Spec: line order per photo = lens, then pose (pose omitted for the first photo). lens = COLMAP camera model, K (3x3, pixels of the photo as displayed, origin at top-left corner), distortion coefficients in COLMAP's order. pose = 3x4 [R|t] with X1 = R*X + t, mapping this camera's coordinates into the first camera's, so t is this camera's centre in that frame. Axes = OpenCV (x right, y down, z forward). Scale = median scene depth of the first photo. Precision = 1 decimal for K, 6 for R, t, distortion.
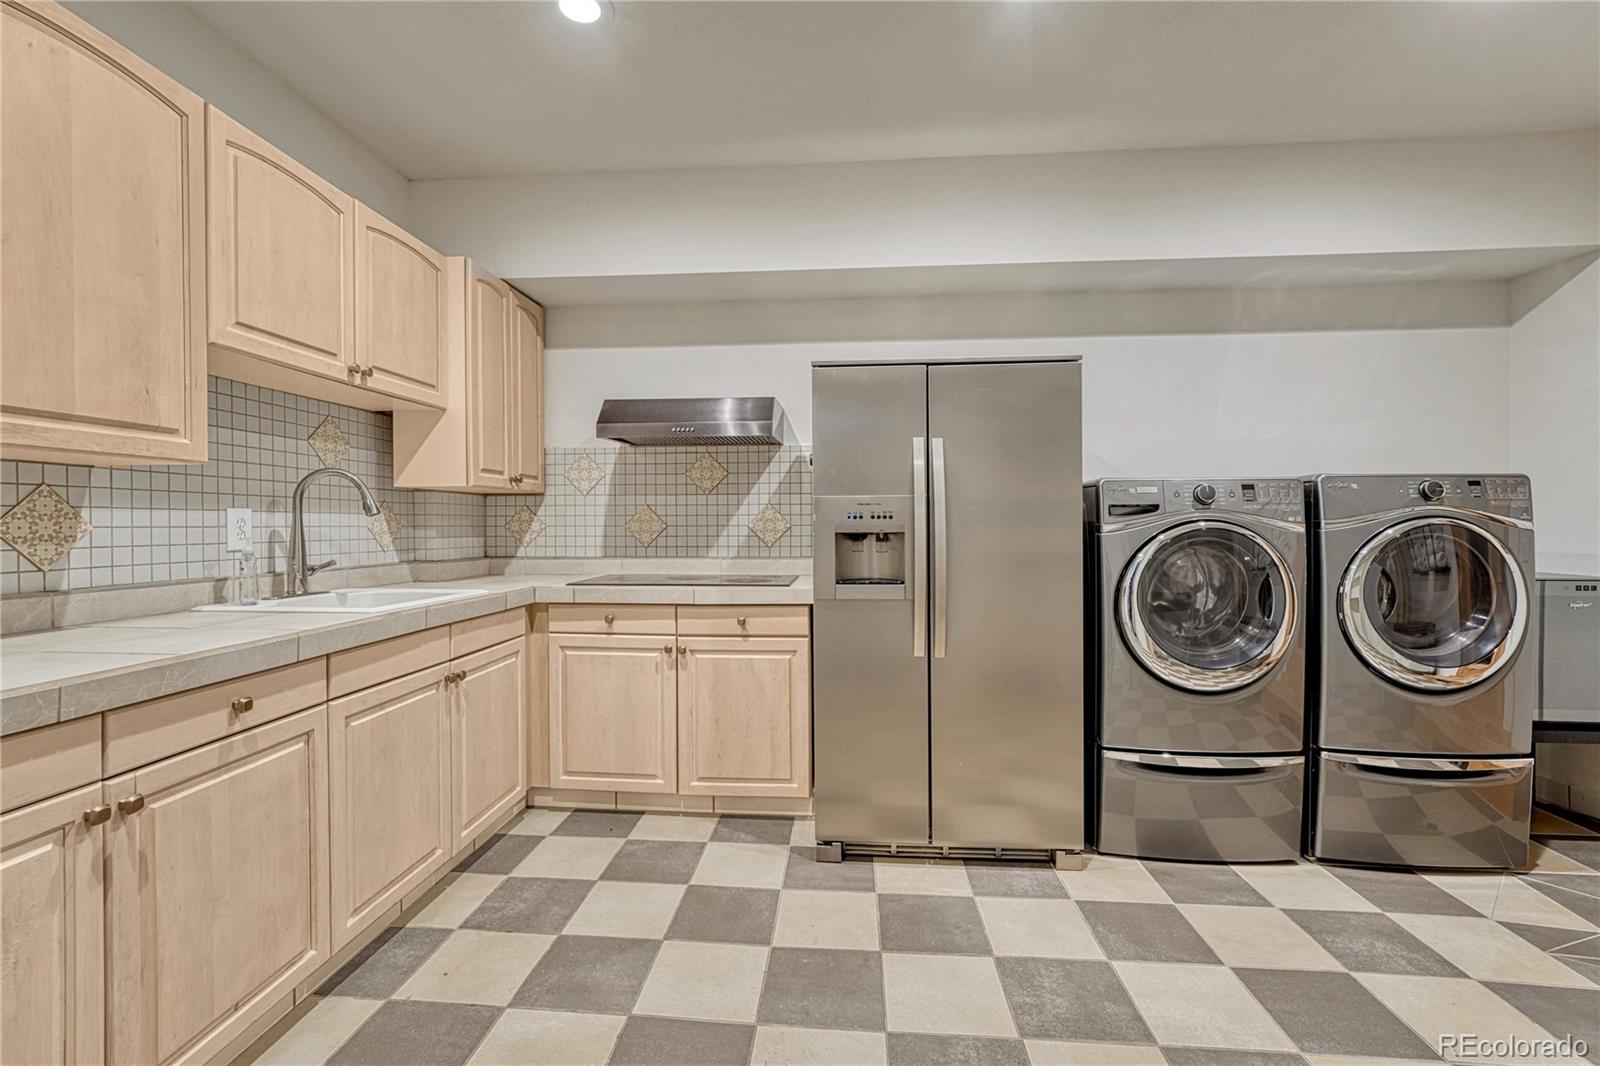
lens RADIAL K [[711.6, 0, 800.0], [0, 711.6, 533.0], [0, 0, 1]] dist [-0.000952, -0.000086]
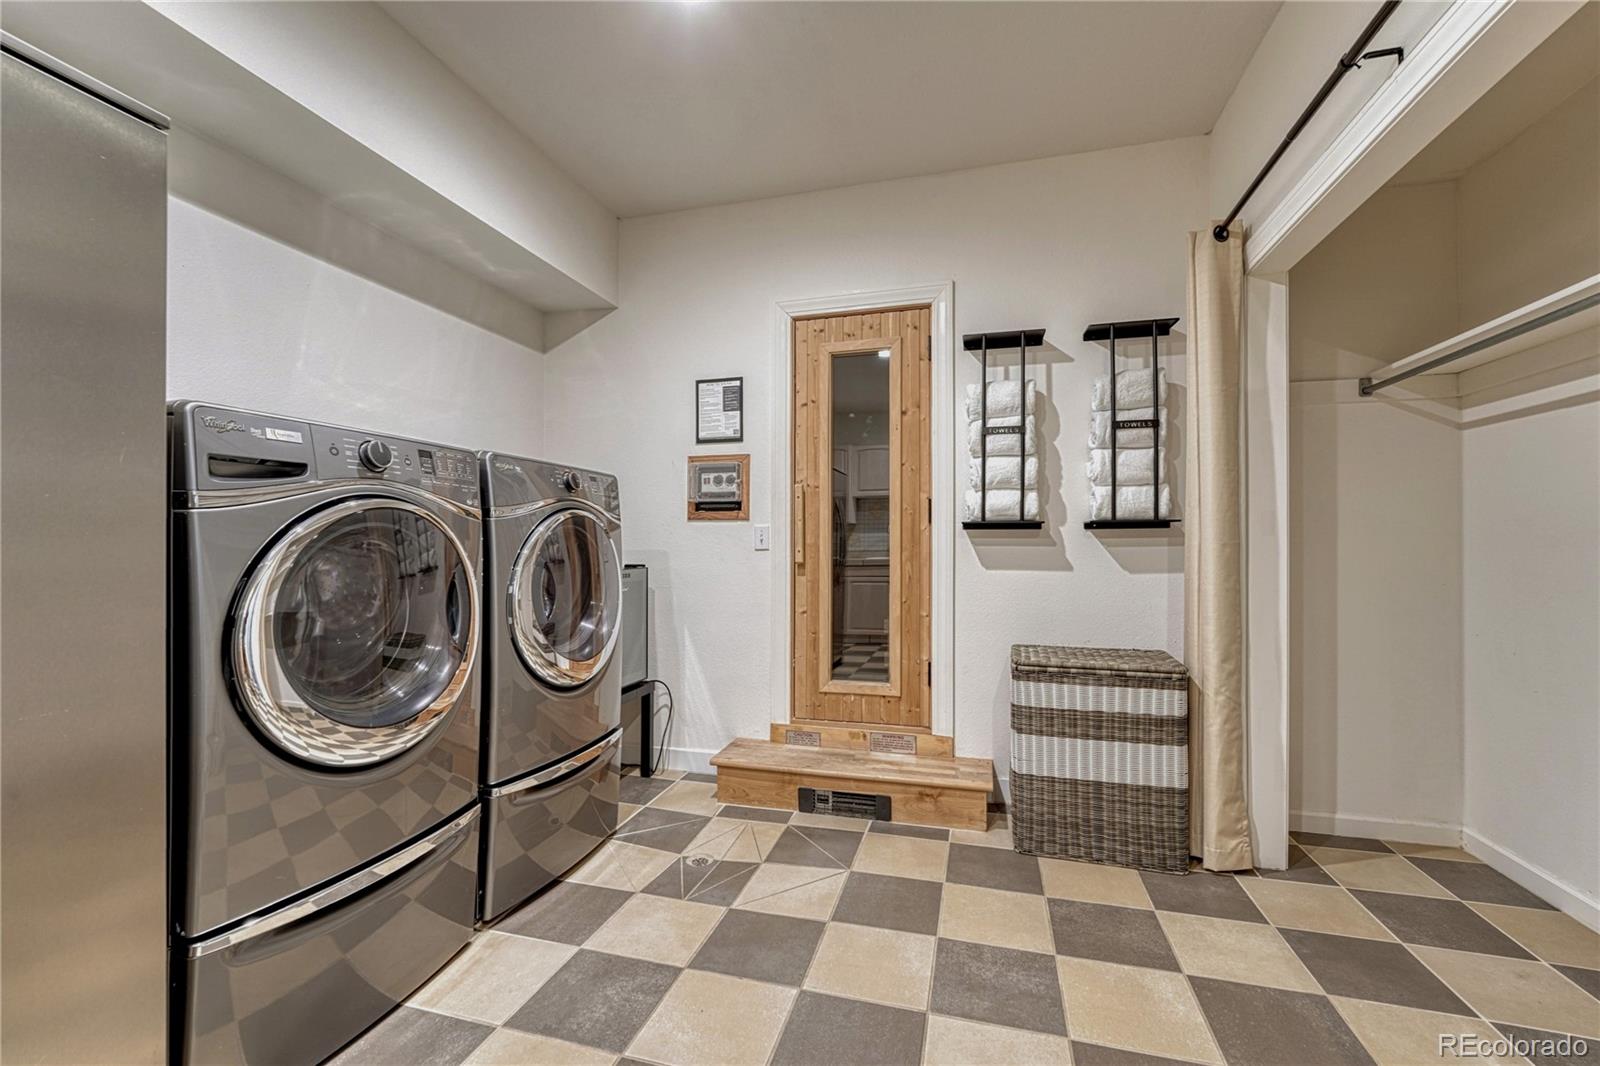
lens RADIAL K [[653.2, 0, 797.7], [0, 653.2, 538.7], [0, 0, 1]] dist [-0.015306, -0.000170]
pose [[0.195631, 0.010028, 0.980626, 0.066037], [0.008258, 0.999895, -0.011873, 0.030638], [-0.980643, 0.010421, 0.195528, 0.504815]]
